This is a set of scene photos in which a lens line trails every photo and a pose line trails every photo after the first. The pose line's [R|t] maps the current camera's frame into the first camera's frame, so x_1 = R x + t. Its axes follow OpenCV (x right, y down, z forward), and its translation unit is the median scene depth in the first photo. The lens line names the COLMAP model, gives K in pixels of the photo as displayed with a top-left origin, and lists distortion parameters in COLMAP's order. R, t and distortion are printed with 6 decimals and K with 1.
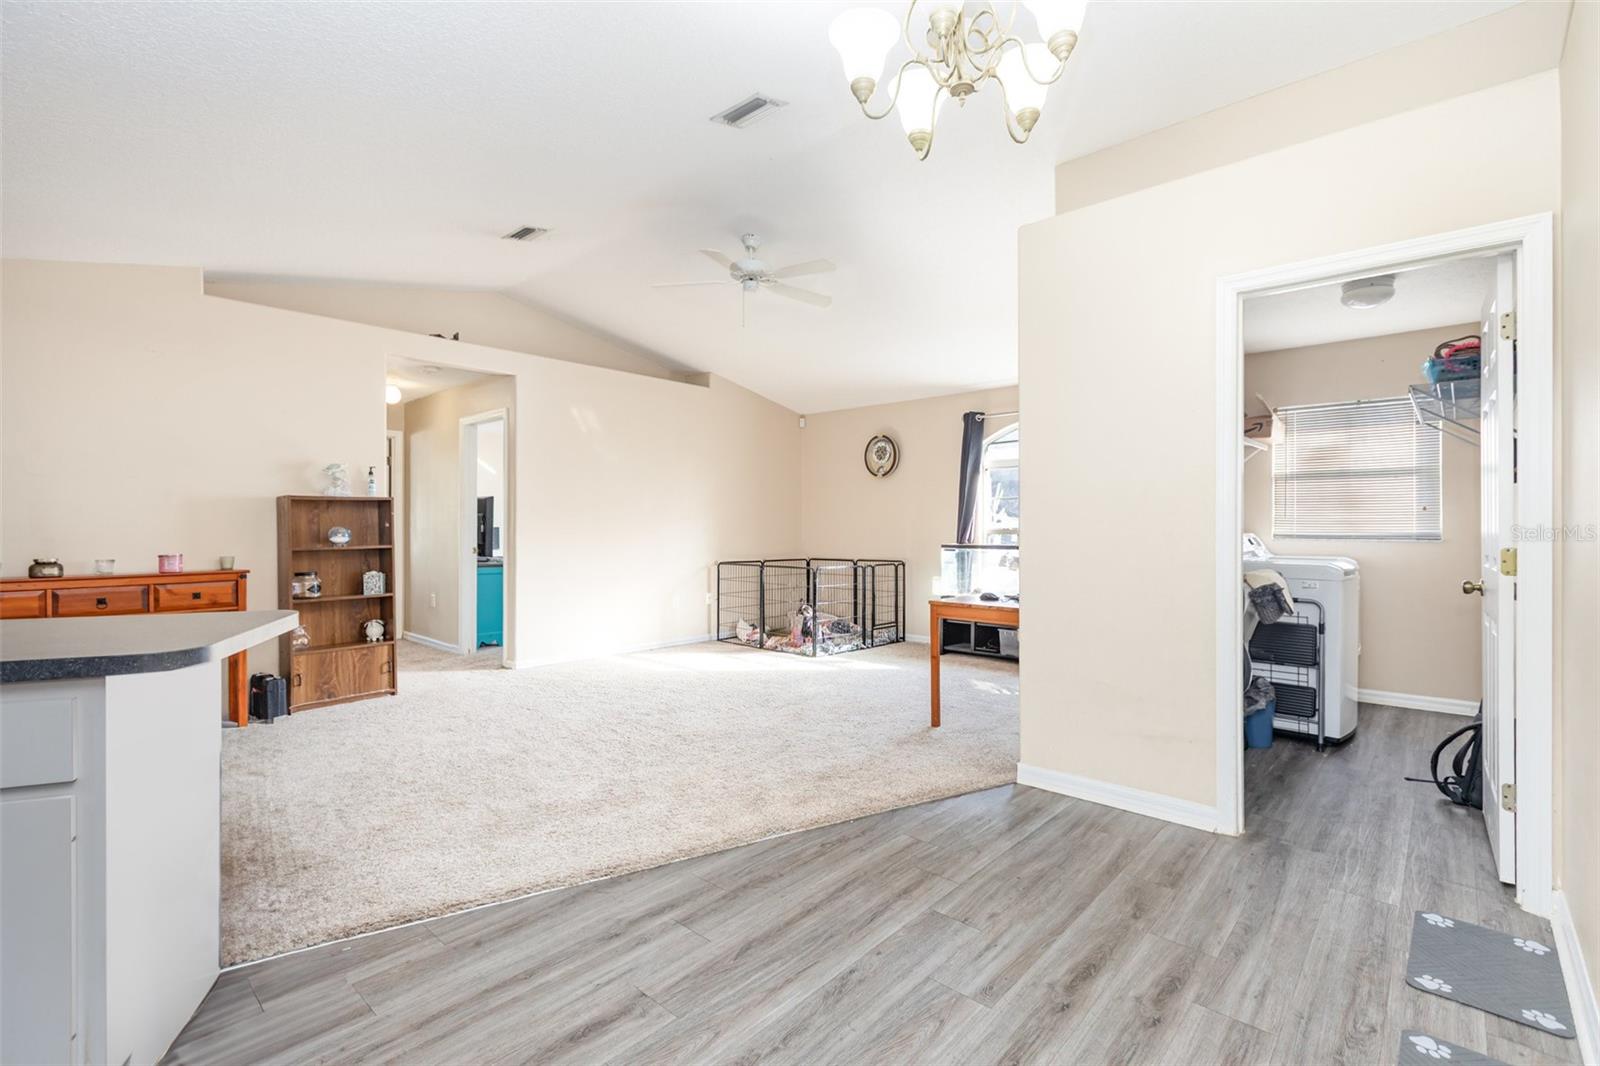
lens RADIAL K [[724.2, 0, 787.4], [0, 724.2, 527.4], [0, 0, 1]] dist [-0.000770, -0.000817]
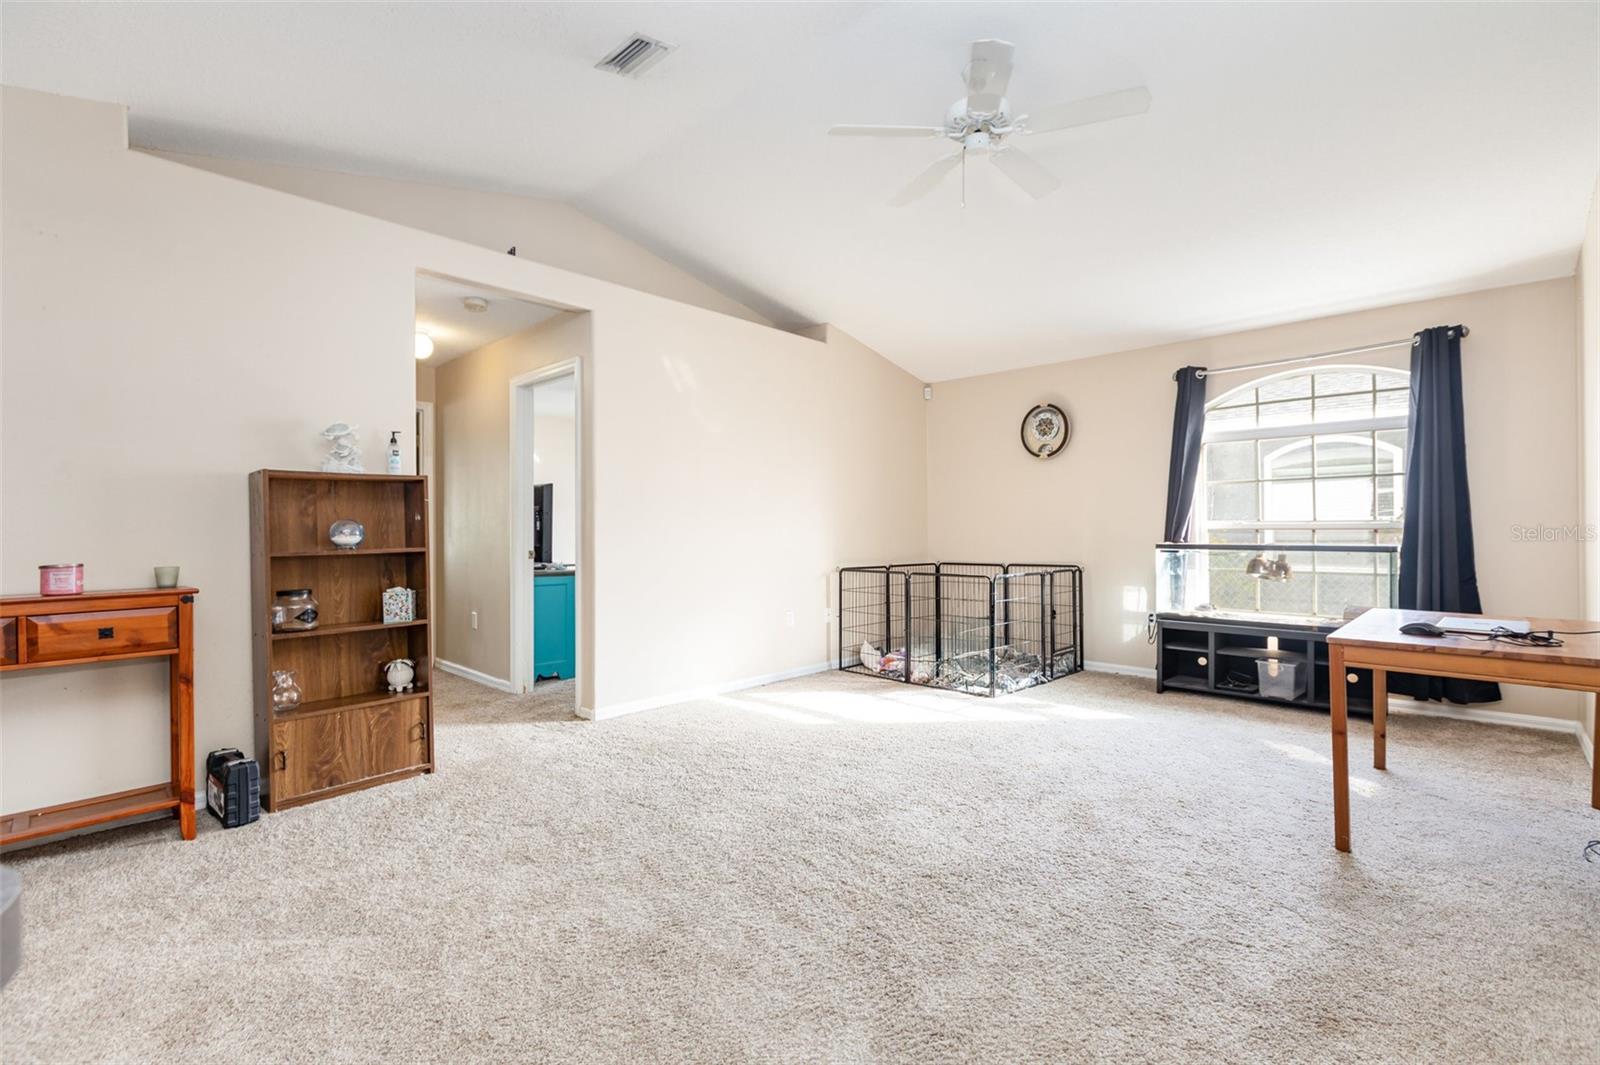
lens RADIAL K [[724.2, 0, 797.7], [0, 724.2, 529.9], [0, 0, 1]] dist [-0.000770, -0.000817]
pose [[0.999888, -0.005137, -0.014075, -0.155571], [0.005138, 0.999987, 0.000090, 0.007883], [0.014074, -0.000163, 0.999901, 0.271325]]
